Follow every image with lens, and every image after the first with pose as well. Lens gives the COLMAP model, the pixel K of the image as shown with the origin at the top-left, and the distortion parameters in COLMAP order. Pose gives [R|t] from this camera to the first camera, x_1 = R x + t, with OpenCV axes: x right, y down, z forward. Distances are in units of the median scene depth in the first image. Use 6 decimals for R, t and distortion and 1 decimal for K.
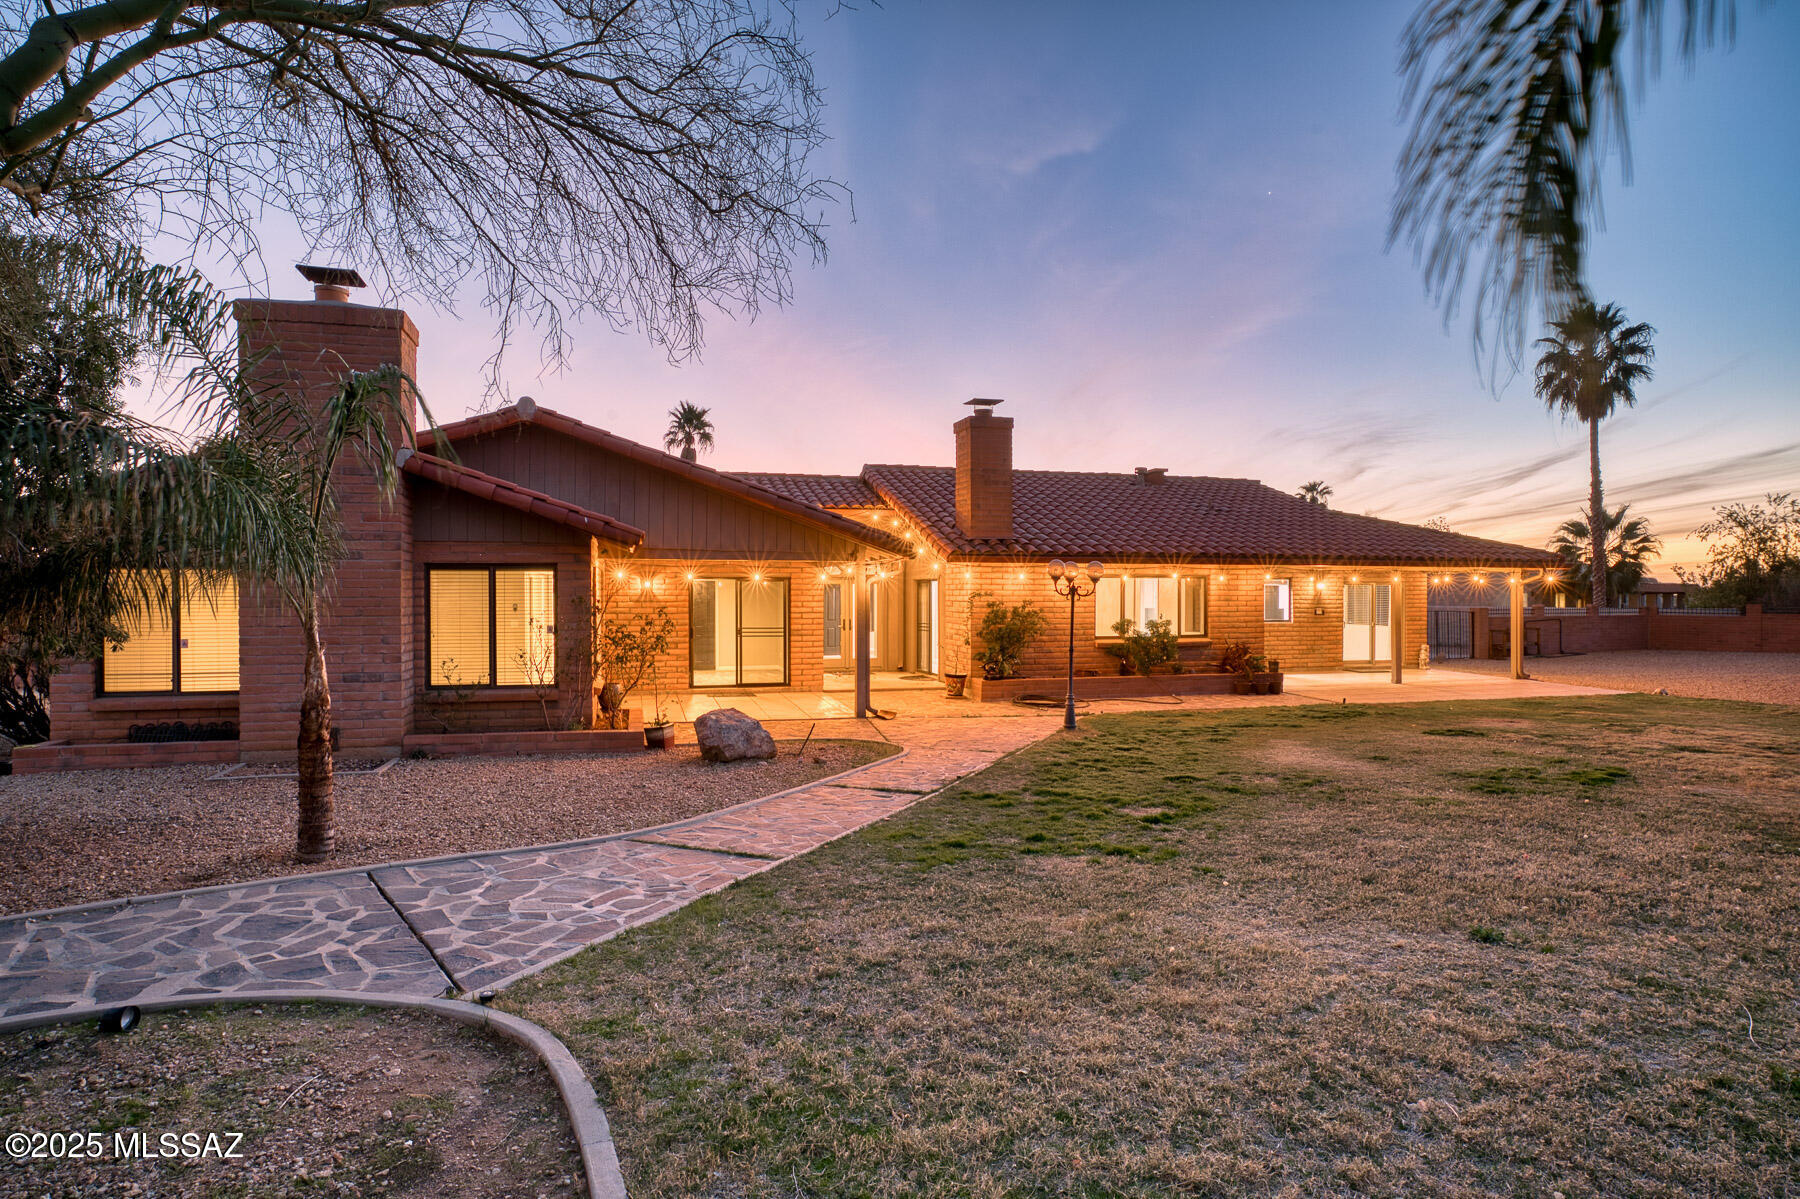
lens RADIAL K [[946.3, 0, 889.5], [0, 946.3, 588.3], [0, 0, 1]] dist [-0.010779, 0.002550]
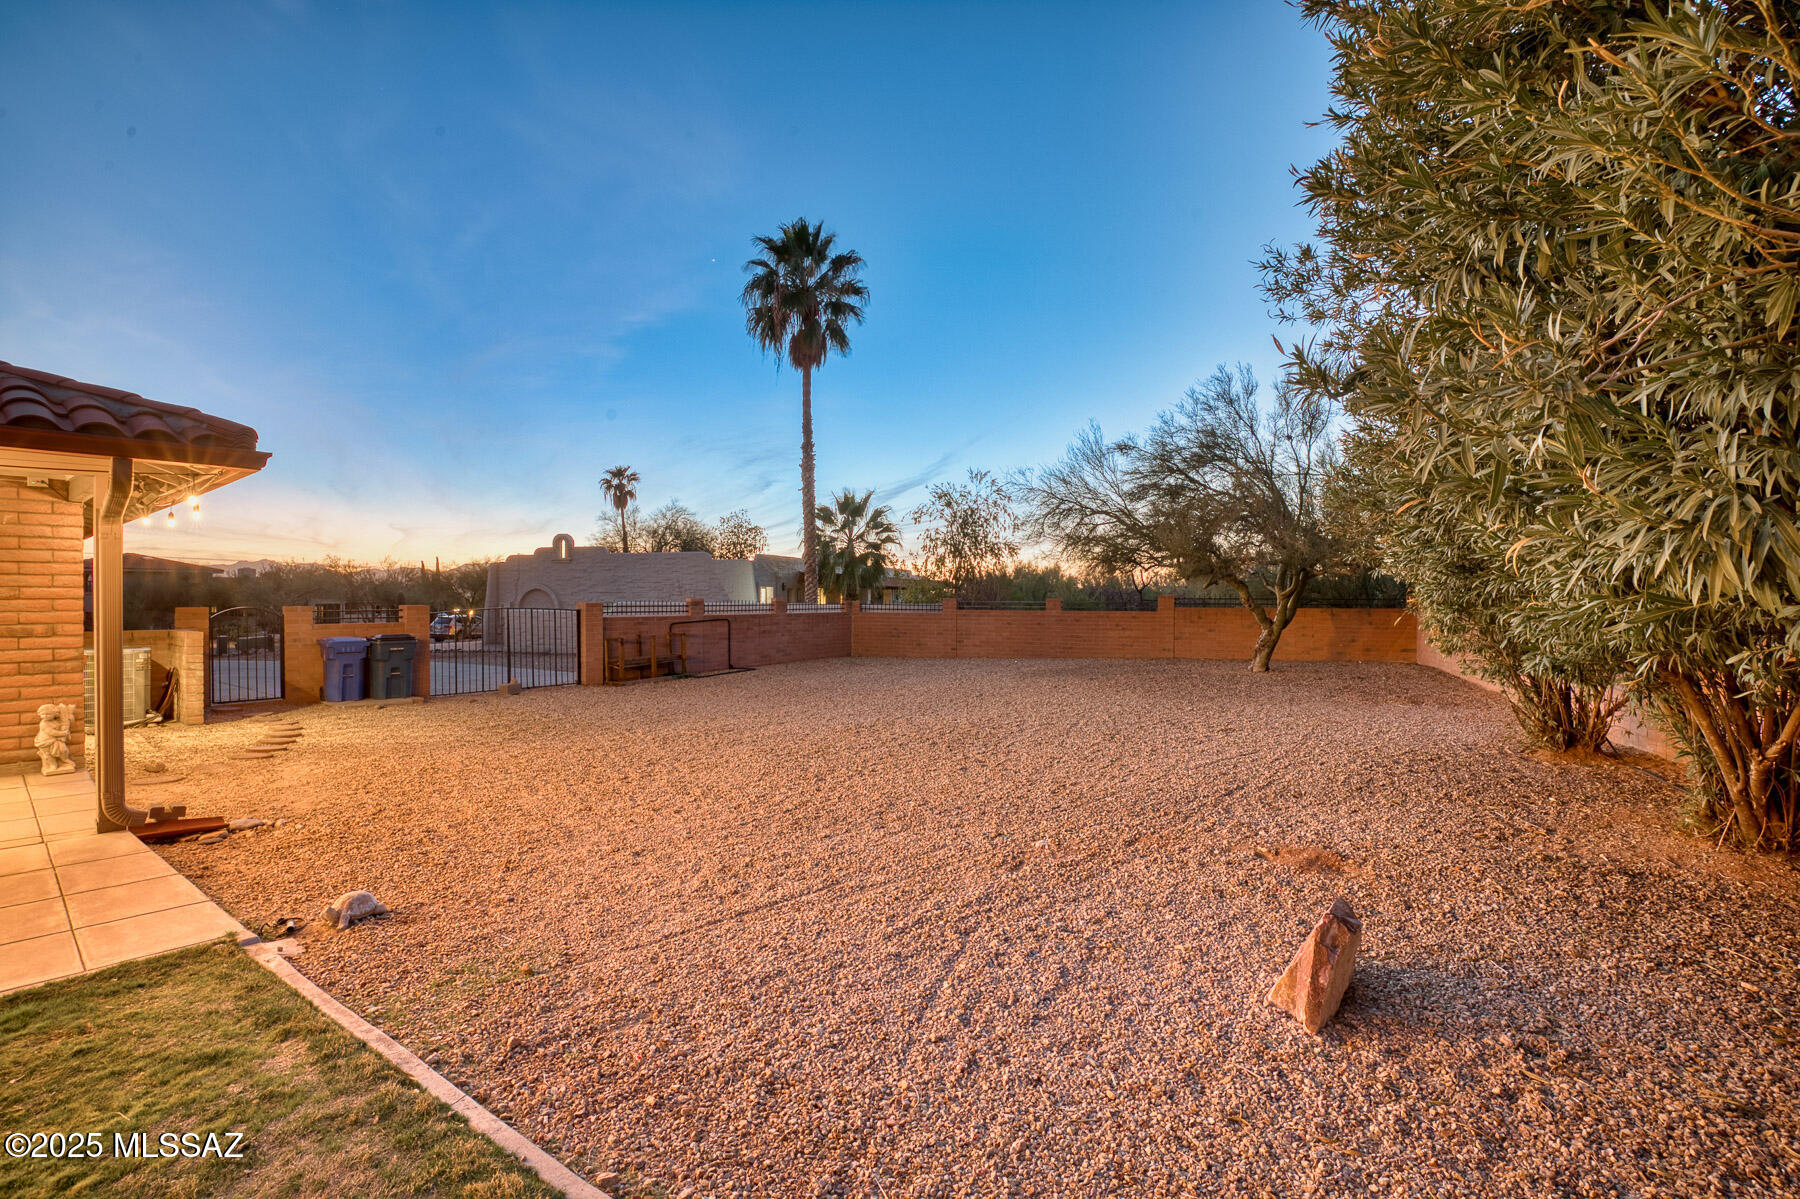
lens RADIAL K [[847.2, 0, 907.3], [0, 847.2, 596.3], [0, 0, 1]] dist [-0.028004, 0.002675]
pose [[0.829222, -0.012577, 0.558777, 0.587029], [0.007878, 0.999910, 0.010817, 0.007639], [-0.558863, -0.004568, 0.829247, 0.506465]]
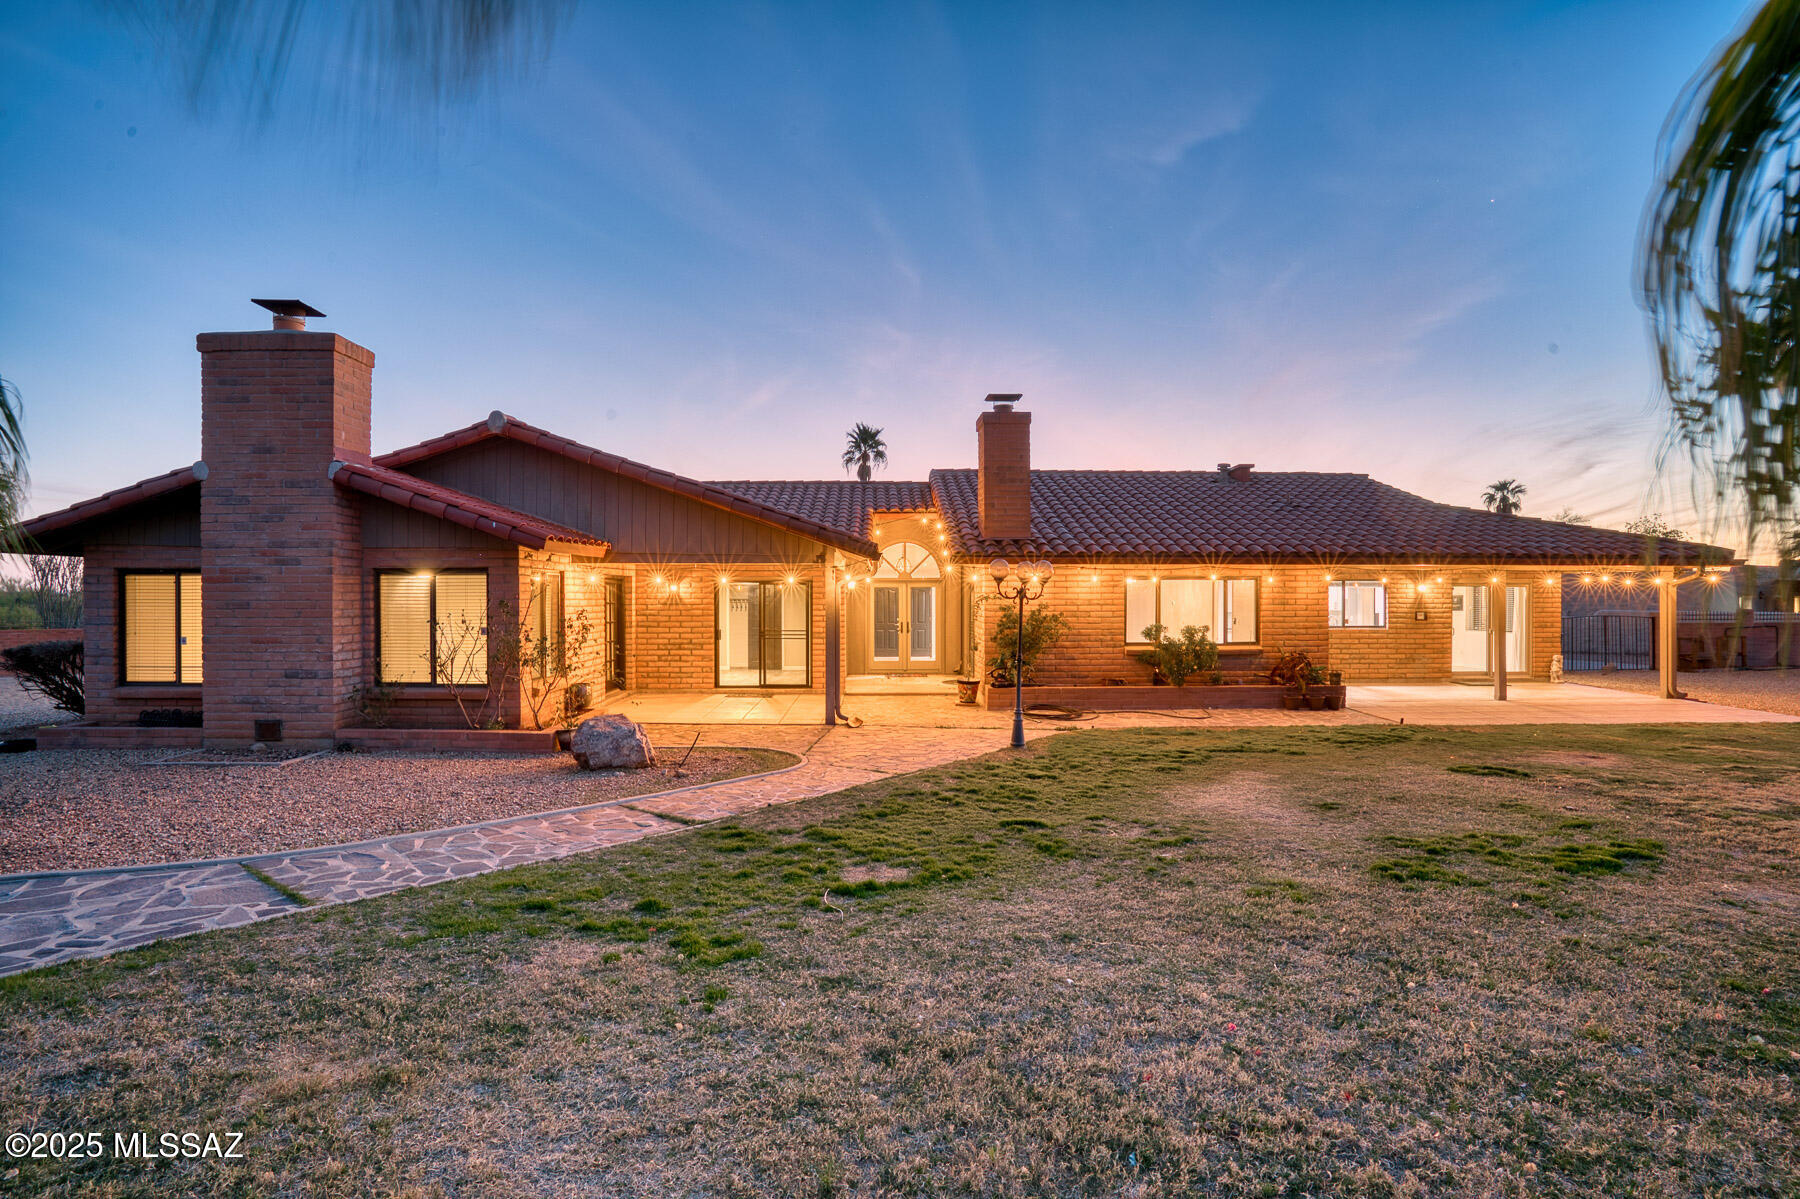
lens RADIAL K [[847.2, 0, 898.7], [0, 847.2, 590.0], [0, 0, 1]] dist [-0.028004, 0.002675]
pose [[0.970851, -0.002015, -0.239676, 0.205833], [0.001649, 0.999997, -0.001731, 0.000219], [0.239679, 0.001285, 0.970851, 0.140453]]
